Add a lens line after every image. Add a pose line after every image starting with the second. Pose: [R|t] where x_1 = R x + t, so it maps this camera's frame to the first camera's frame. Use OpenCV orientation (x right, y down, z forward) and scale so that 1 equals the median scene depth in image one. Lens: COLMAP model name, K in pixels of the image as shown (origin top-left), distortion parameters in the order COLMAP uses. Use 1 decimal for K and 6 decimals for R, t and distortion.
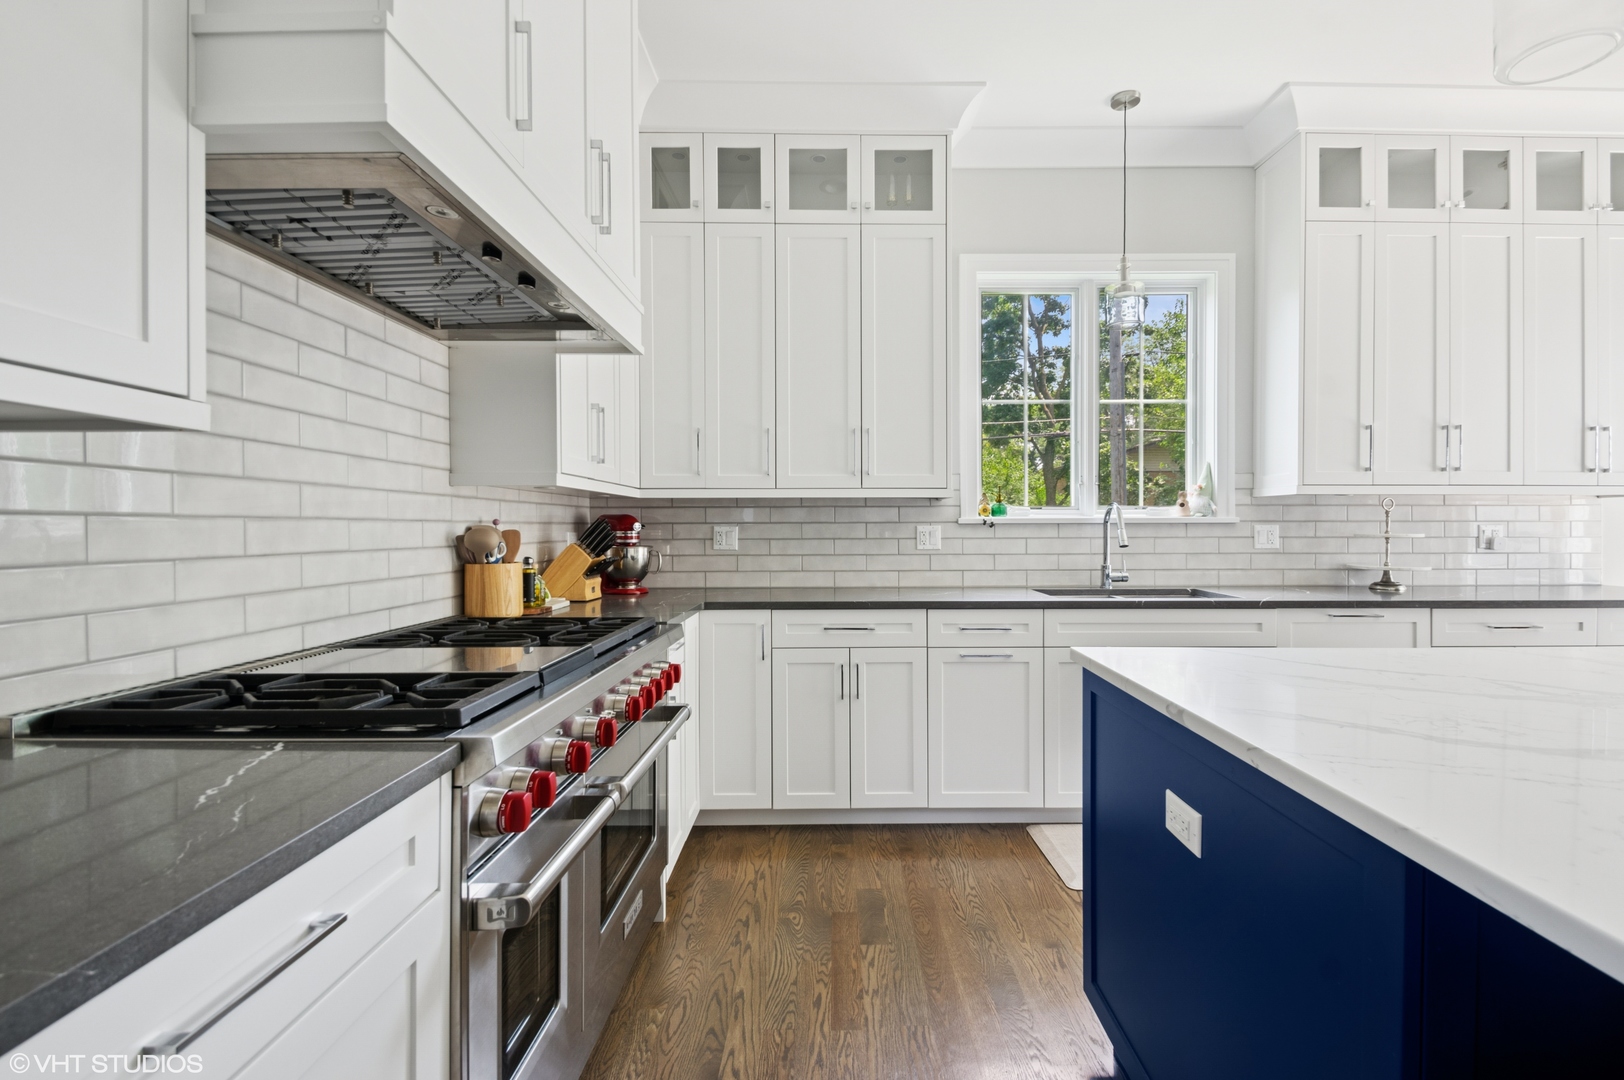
lens RADIAL K [[718.7, 0, 839.2], [0, 718.7, 530.1], [0, 0, 1]] dist [0.022749, -0.008591]
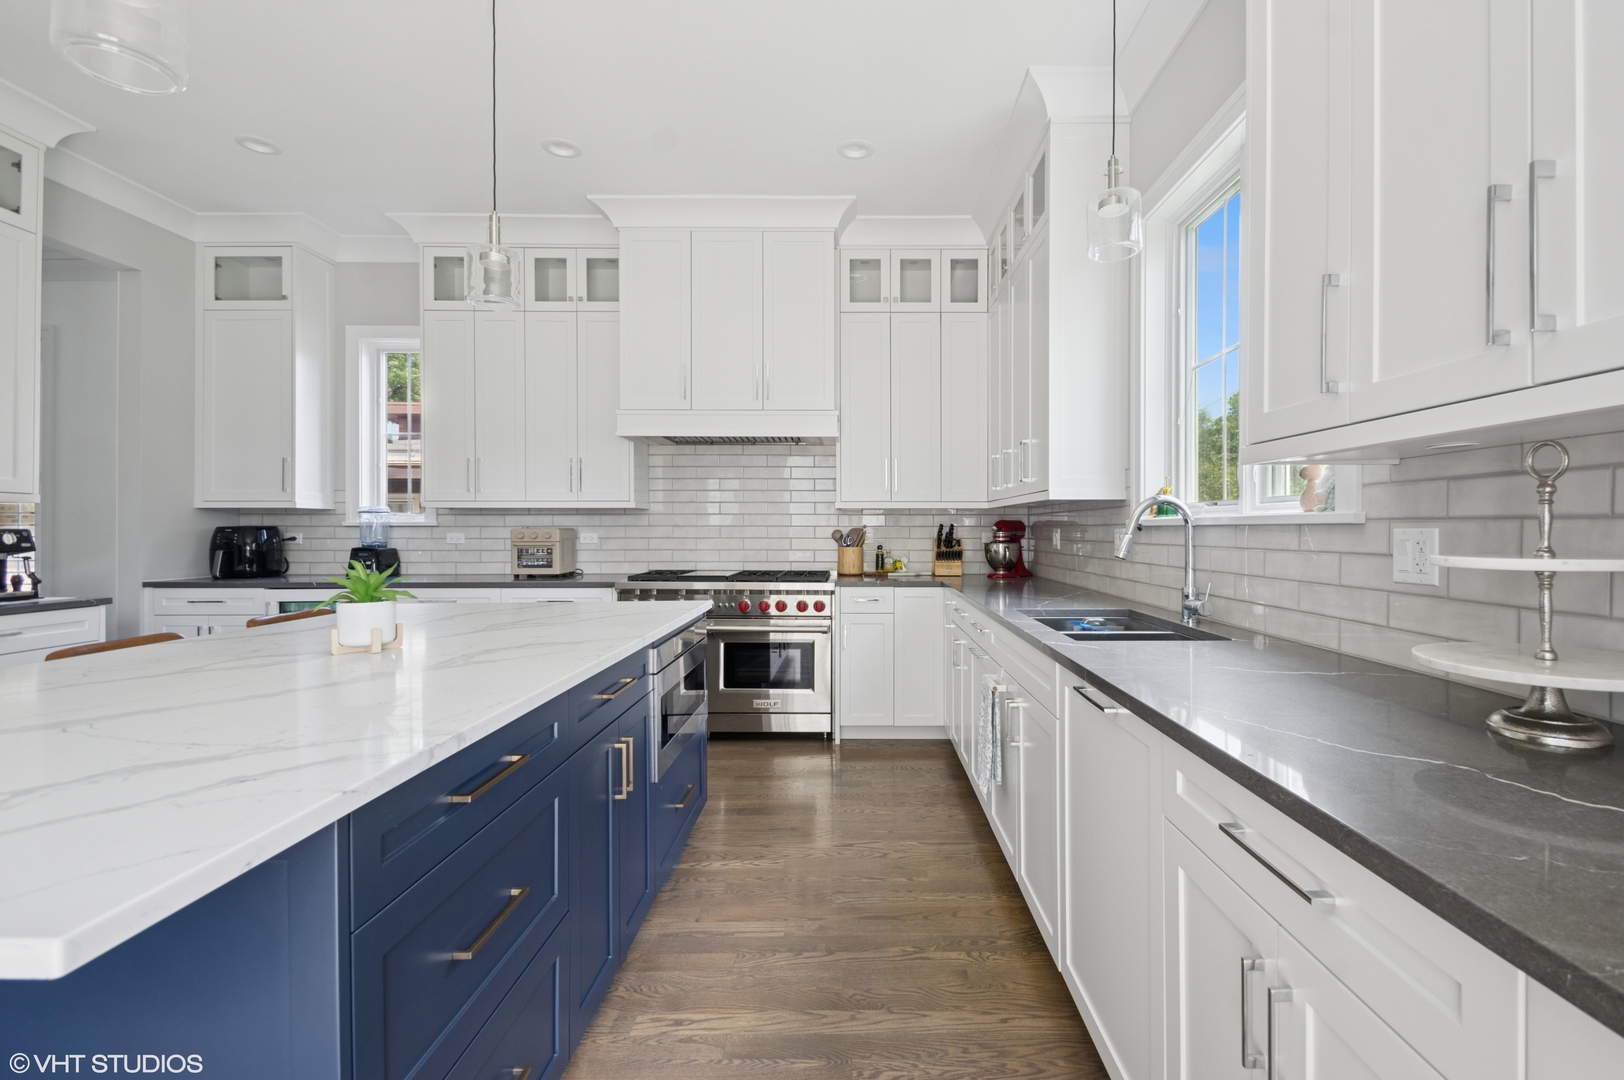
lens RADIAL K [[734.3, 0, 834.8], [0, 734.3, 524.3], [0, 0, 1]] dist [0.012694, -0.000433]
pose [[-0.039952, -0.004646, -0.999191, 1.114907], [-0.004499, 0.999980, -0.004469, -0.005839], [0.999191, 0.004317, -0.039972, 0.731272]]
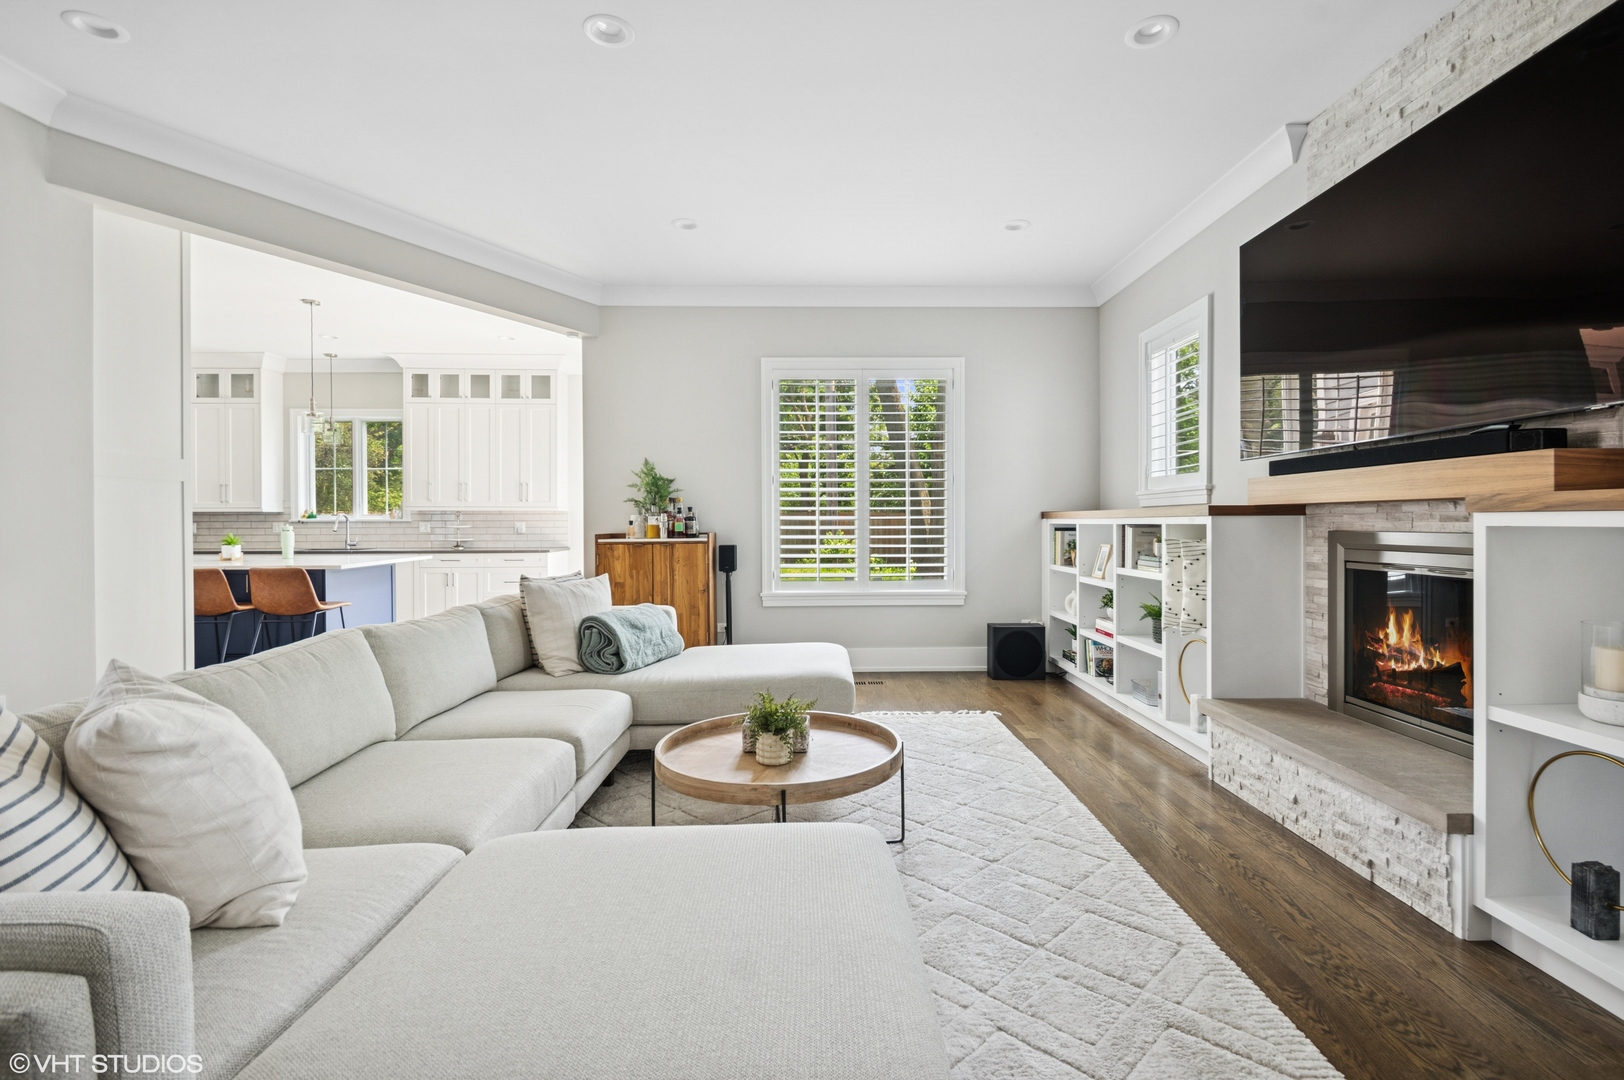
lens RADIAL K [[734.3, 0, 834.8], [0, 734.3, 524.3], [0, 0, 1]] dist [0.012694, -0.000433]
pose [[0.999823, 0.000165, 0.018804, 2.041350], [-0.000181, 1.000000, 0.000839, -0.003596], [-0.018804, -0.000842, 0.999823, -1.564856]]
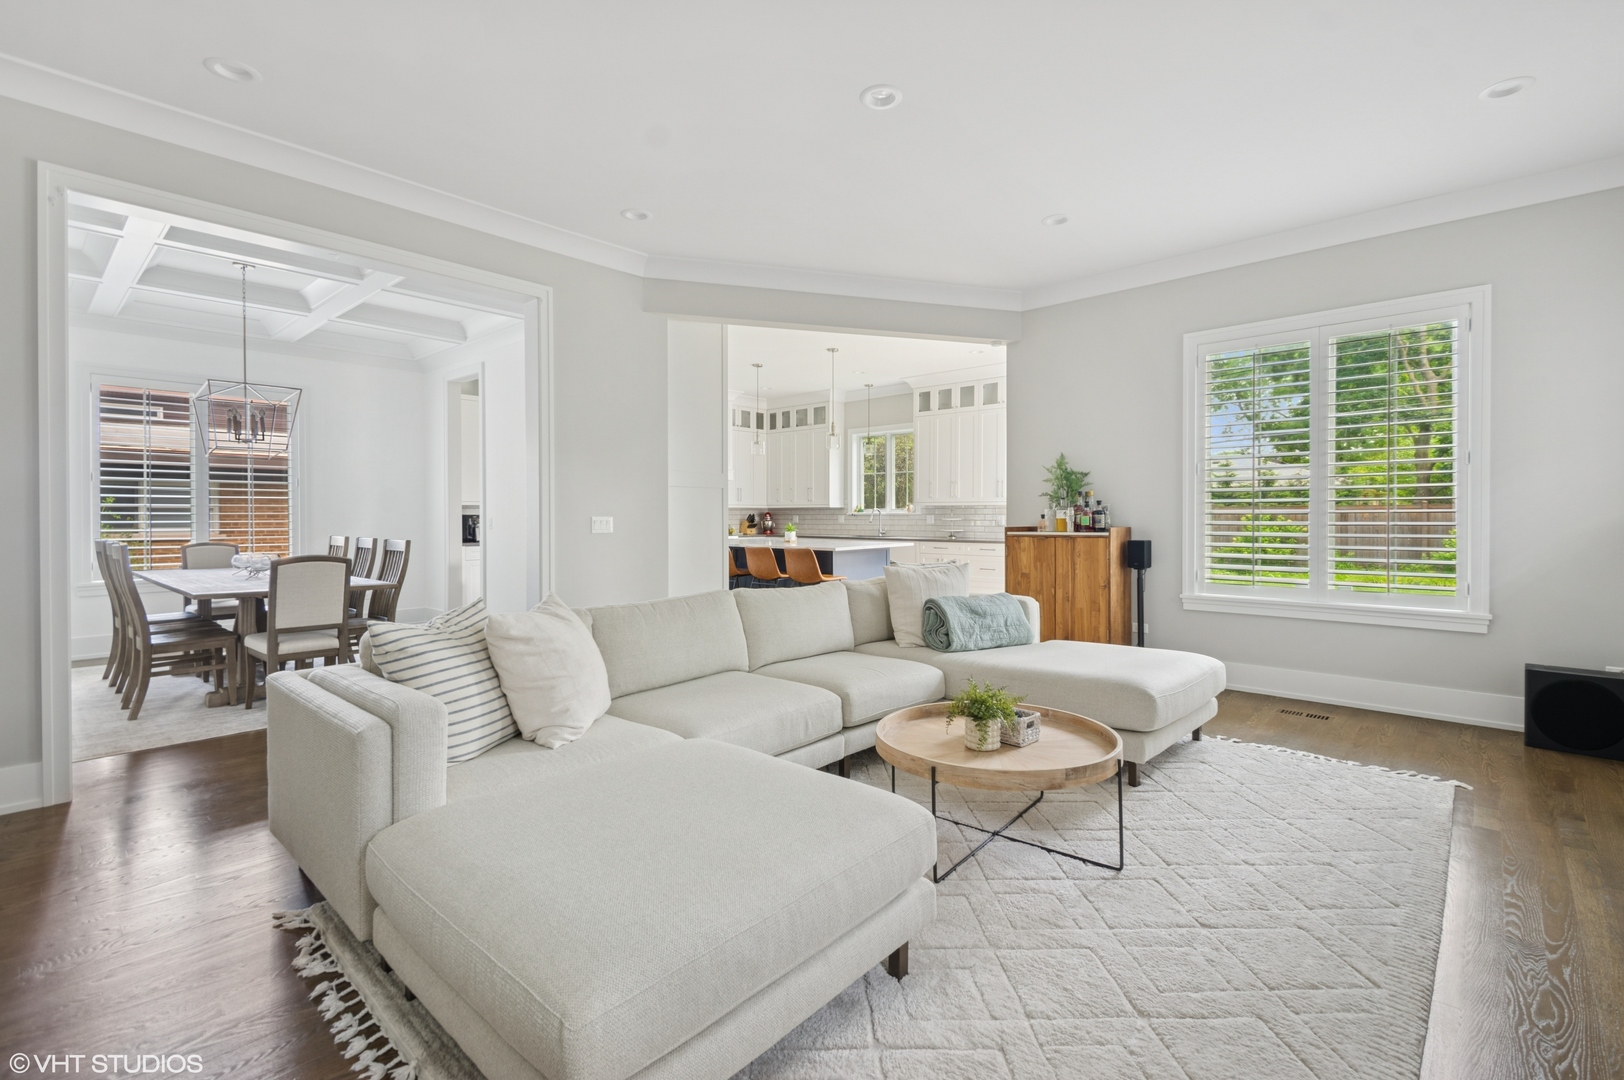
lens RADIAL K [[725.2, 0, 830.0], [0, 725.2, 520.7], [0, 0, 1]] dist [-0.000145, -0.000422]
pose [[0.735105, 0.007046, -0.677917, 2.411318], [-0.003666, 0.999973, 0.006417, -0.004531], [0.677944, -0.002232, 0.735110, -1.475447]]
